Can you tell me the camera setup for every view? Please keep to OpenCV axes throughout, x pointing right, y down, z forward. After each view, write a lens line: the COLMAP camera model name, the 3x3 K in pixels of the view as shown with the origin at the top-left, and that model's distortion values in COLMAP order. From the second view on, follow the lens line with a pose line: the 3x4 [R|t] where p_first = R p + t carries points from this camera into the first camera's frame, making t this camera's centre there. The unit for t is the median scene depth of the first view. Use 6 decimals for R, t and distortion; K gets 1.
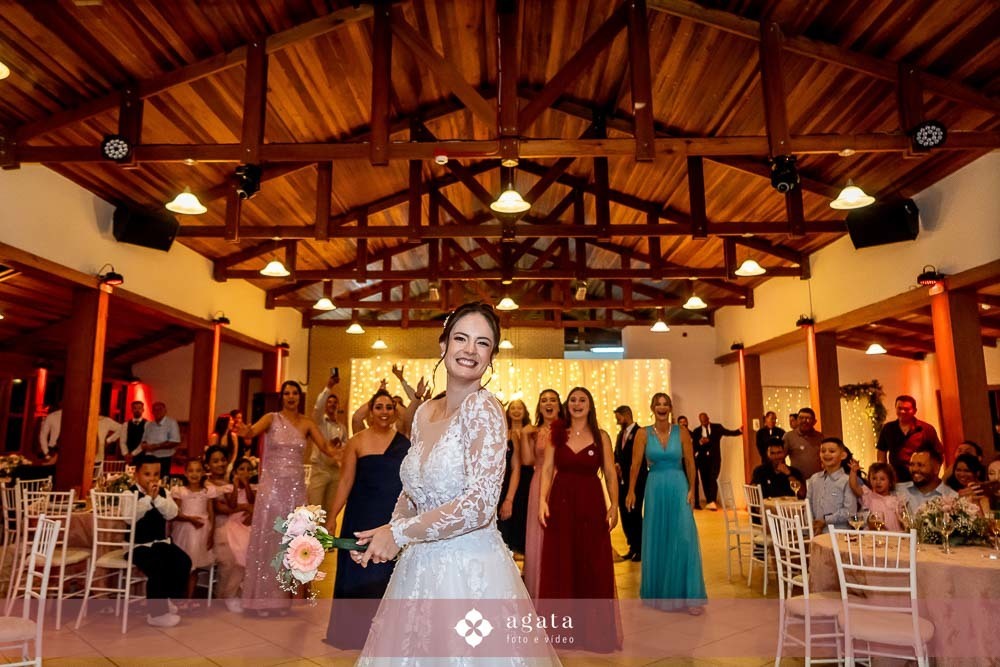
lens RADIAL K [[734.1, 0, 457.7], [0, 734.1, 294.7], [0, 0, 1]] dist [-0.017534, 0.001647]
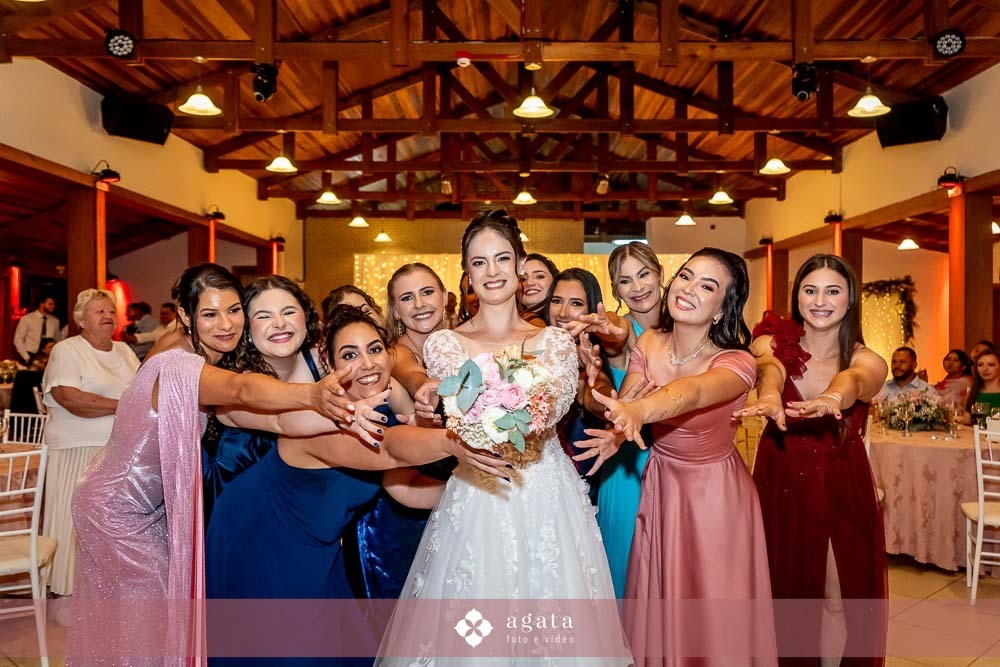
lens RADIAL K [[846.5, 0, 502.8], [0, 846.5, 319.7], [0, 0, 1]] dist [0.009093, 0.004766]
pose [[0.998794, -0.006145, 0.048709, -0.015278], [-0.002404, 0.984825, 0.173535, -0.023651], [-0.049036, -0.173442, 0.983622, -0.101084]]
